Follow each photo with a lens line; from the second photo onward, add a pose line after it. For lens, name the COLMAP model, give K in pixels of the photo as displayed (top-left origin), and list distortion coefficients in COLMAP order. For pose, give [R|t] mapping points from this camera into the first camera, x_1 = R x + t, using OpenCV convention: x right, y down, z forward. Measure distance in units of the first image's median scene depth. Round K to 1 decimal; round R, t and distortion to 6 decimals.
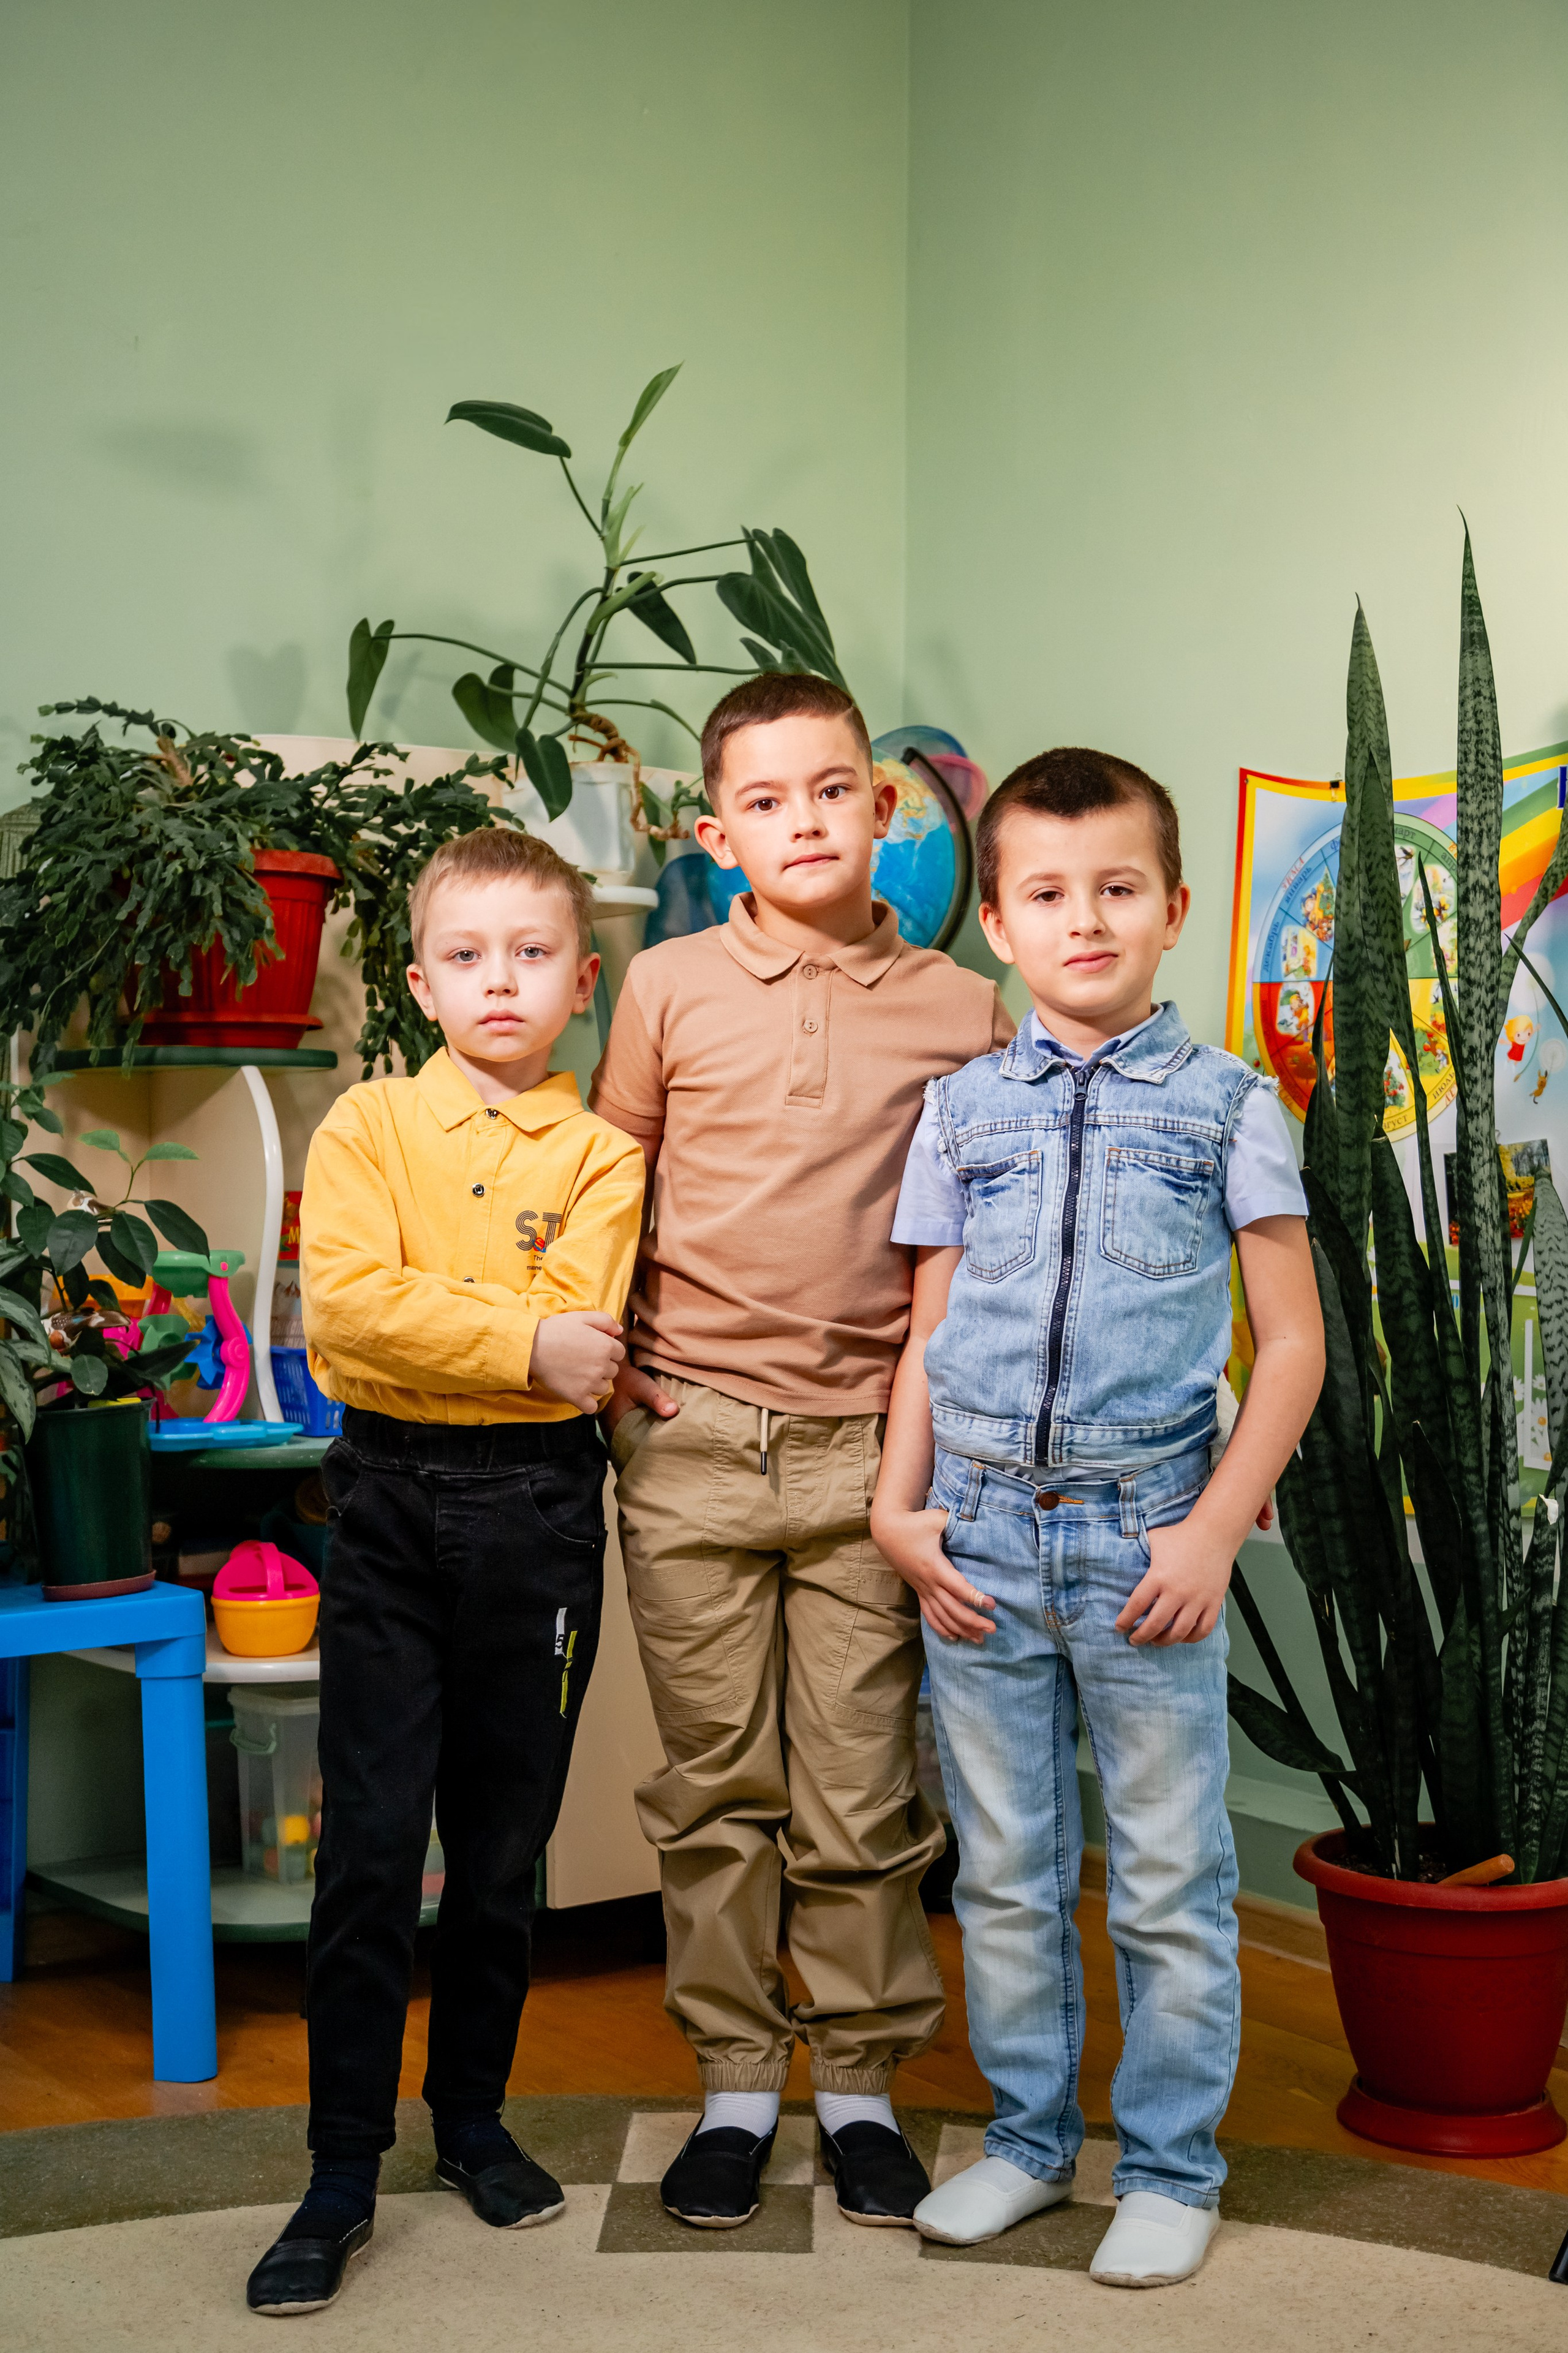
lens RADIAL K [[3124.4, 0, 777.0], [0, 3124.4, 1185.7], [0, 0, 1]] dist [0.100801, 0.018683]
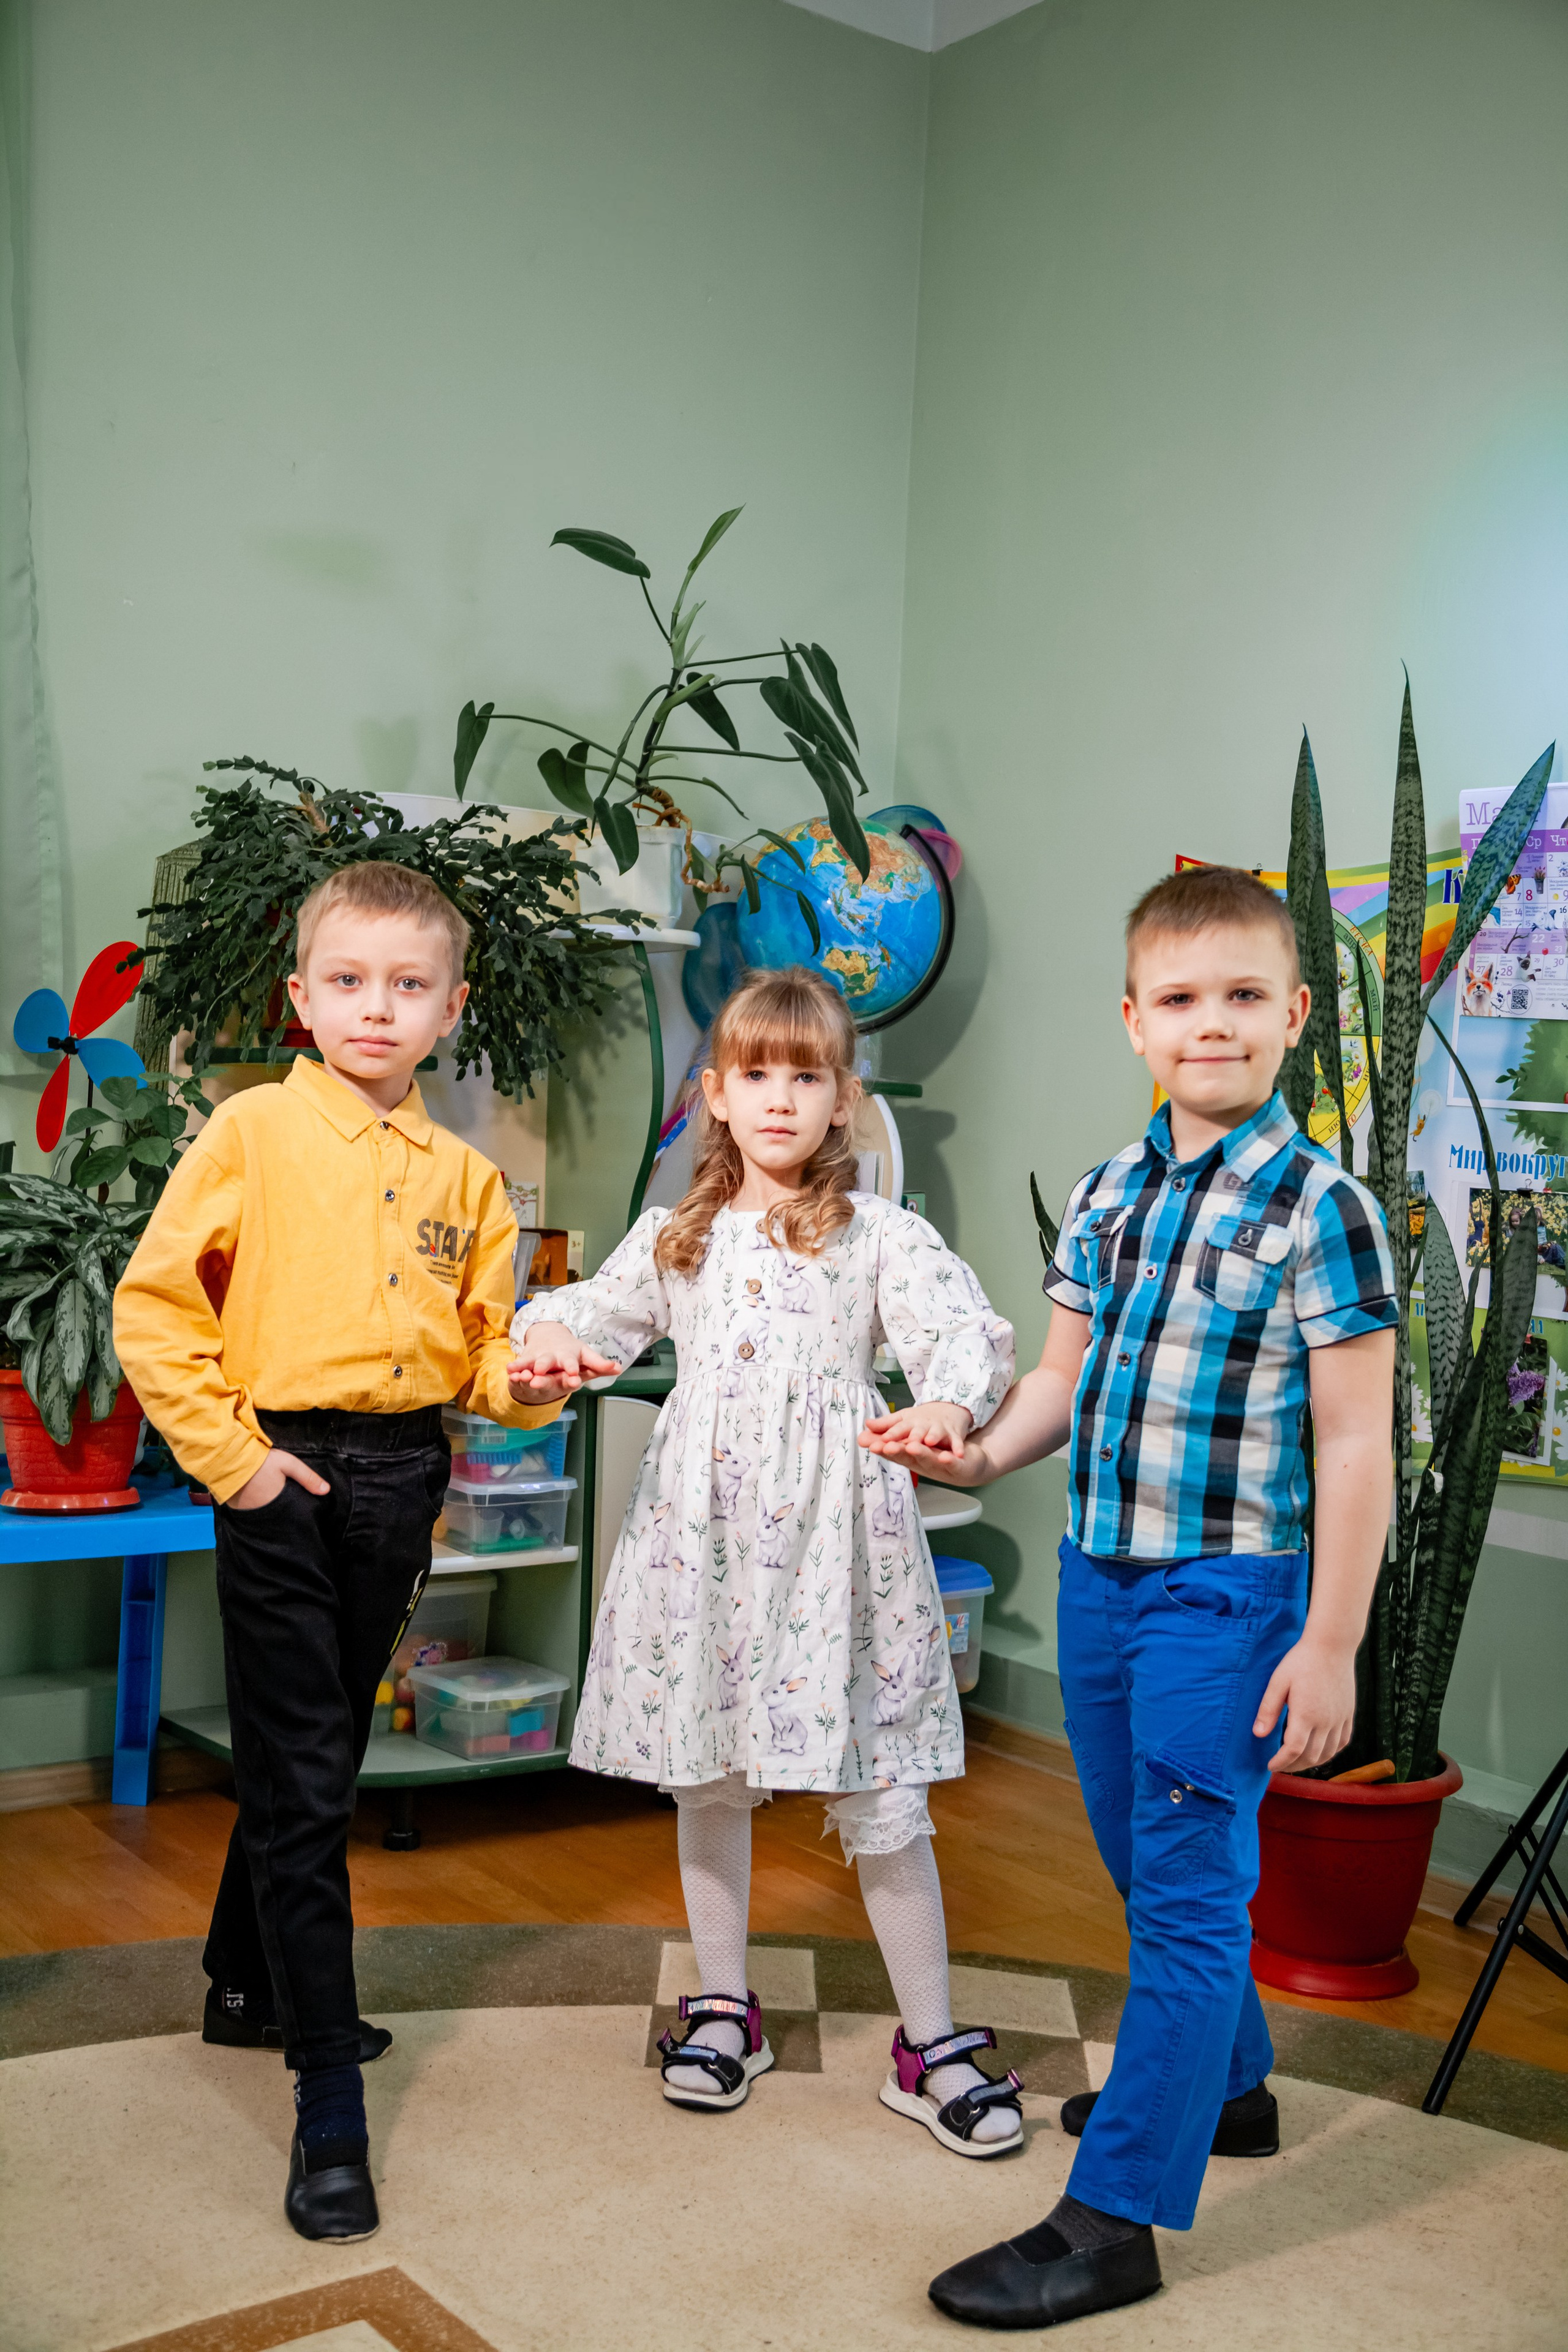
lens RADIAL K [[2456.7, 0, 778.5], [0, 2456.7, 1175.2], [0, 0, 1]] dist [0.018484, 0.053818]
pose [[0.998667, 0.040771, 0.031652, -0.040983], [-0.041190, 0.999070, 0.012720, -0.016023], [-0.031104, -0.014007, 0.999418, 0.045750]]
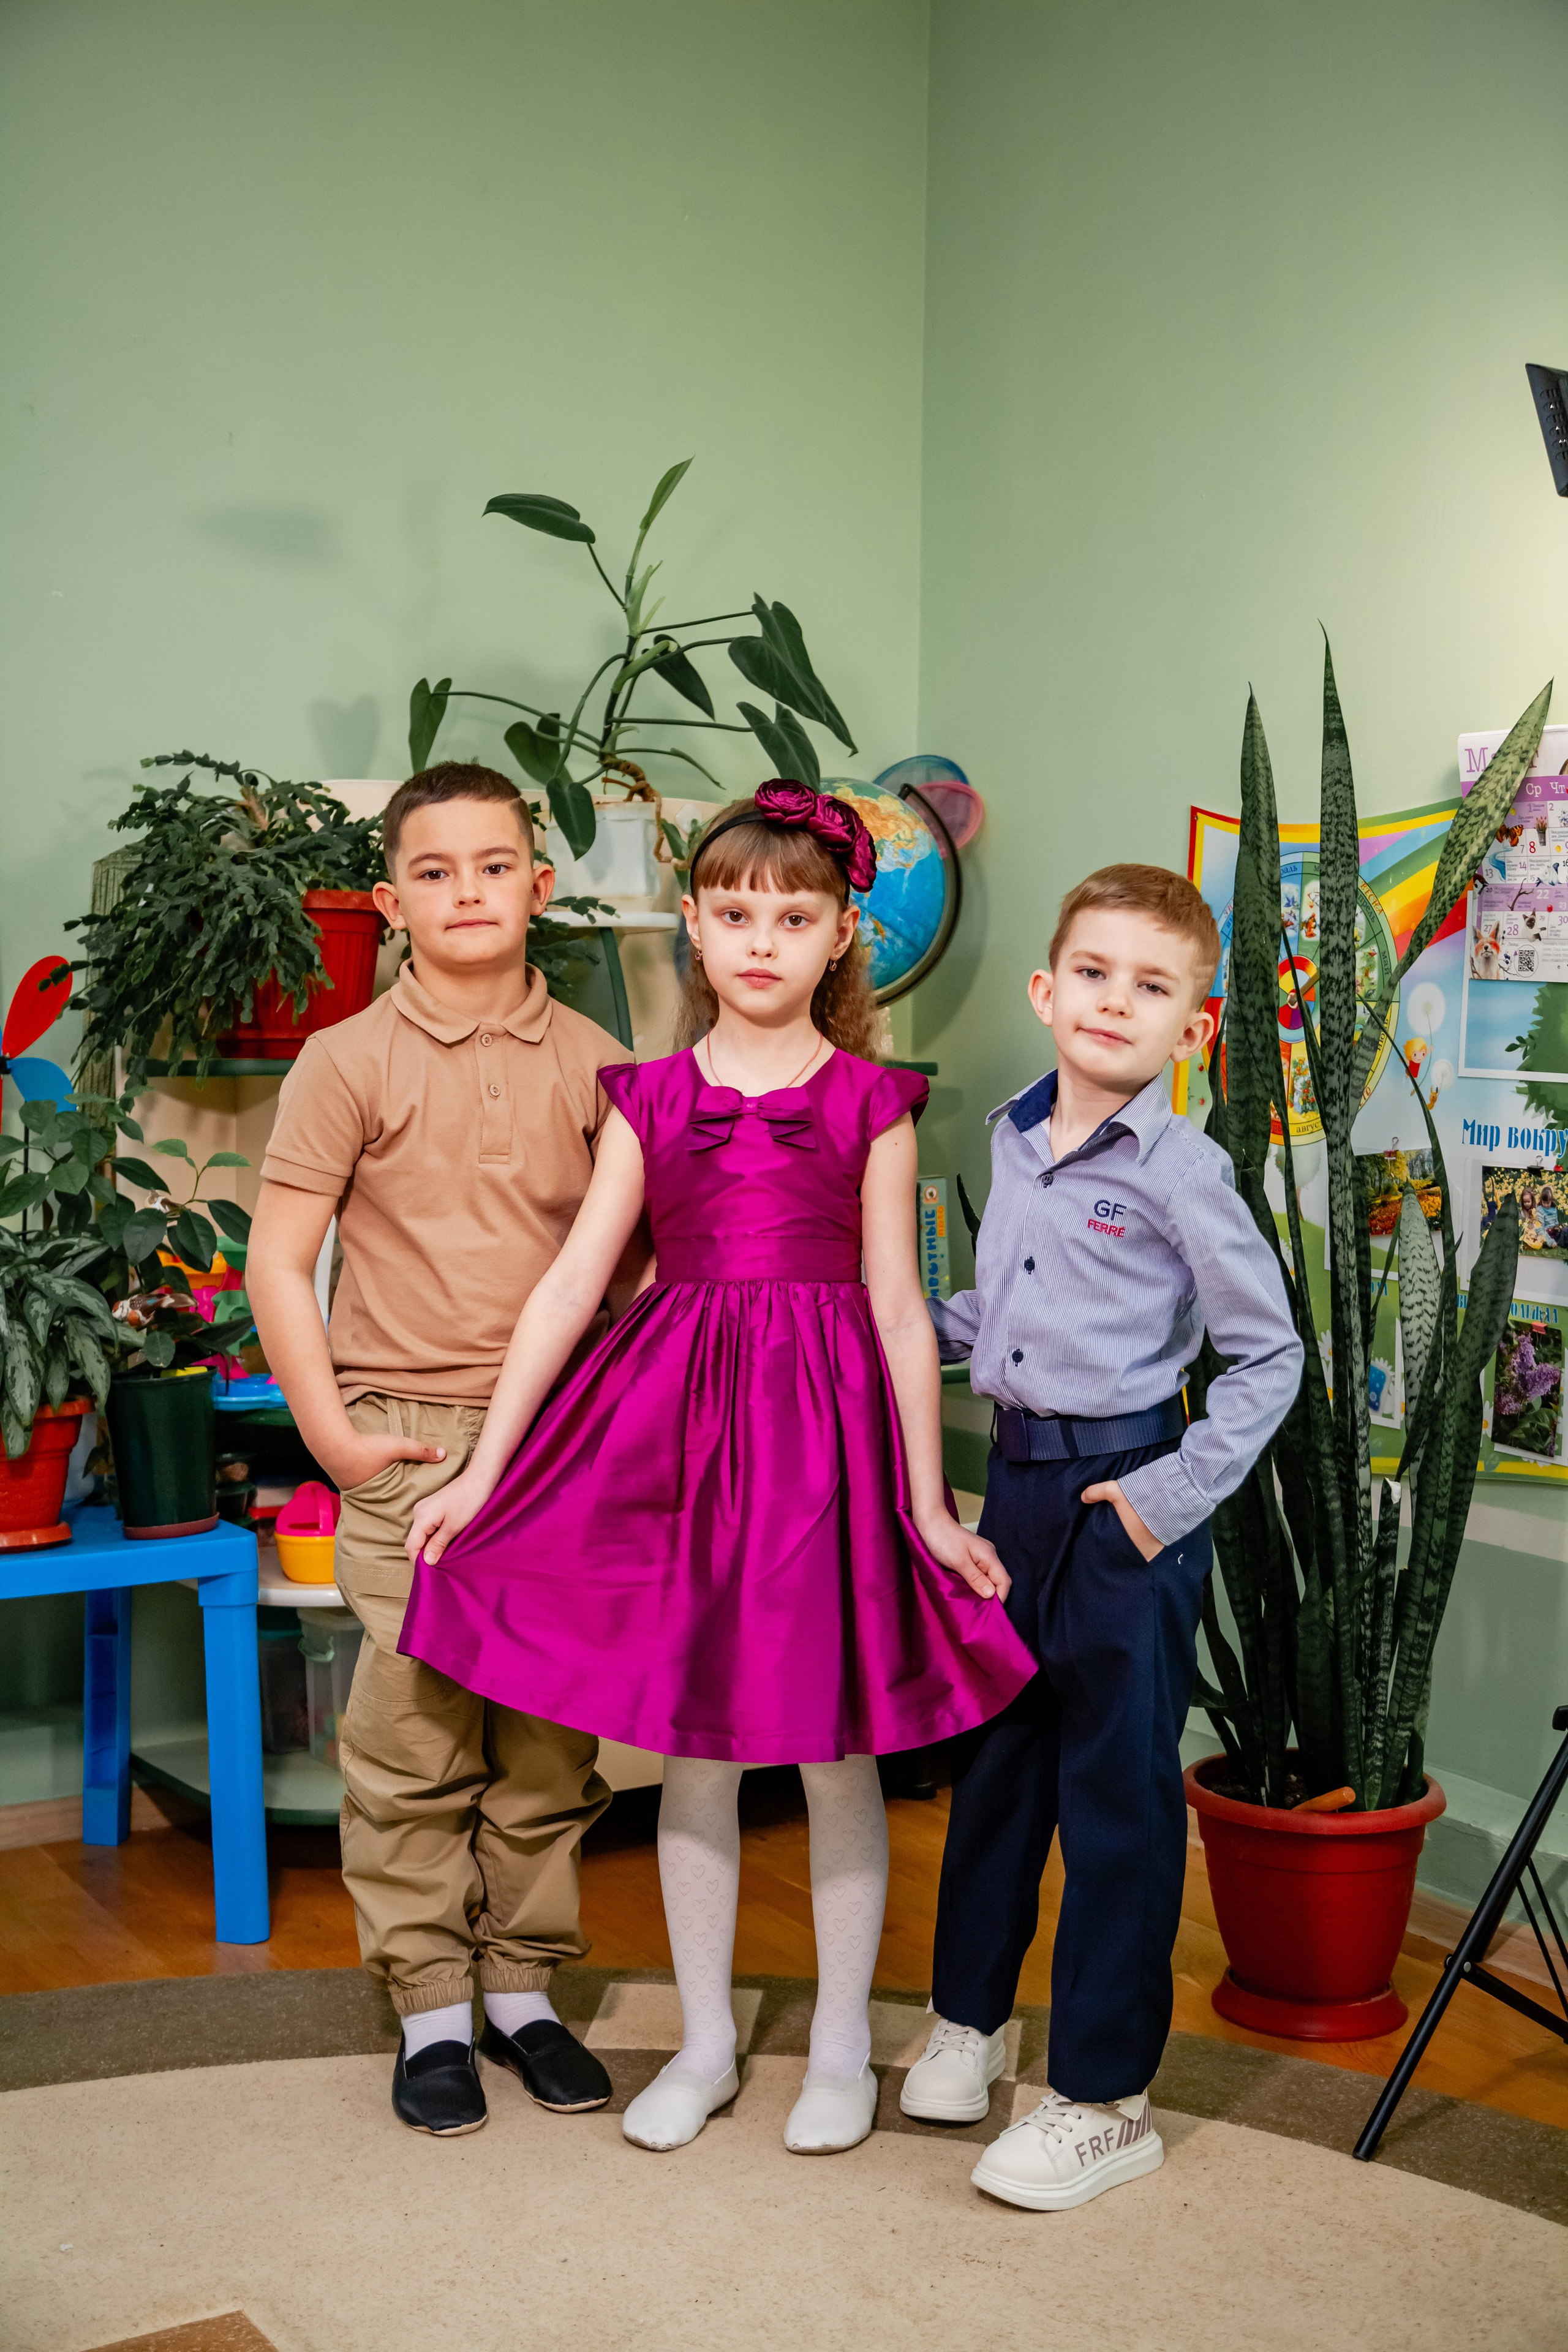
lens RADIAL K [[2796.6, 0, 783.6], [0, 2796.6, 1174.7], [0, 0, 1]] dist [0.069071, 0.034520]
pose [[0.998241, 0.008517, -0.058678, 0.073569], [-0.006250, 0.999231, 0.038706, -0.046075], [0.058962, -0.038271, 0.997526, -0.031696]]
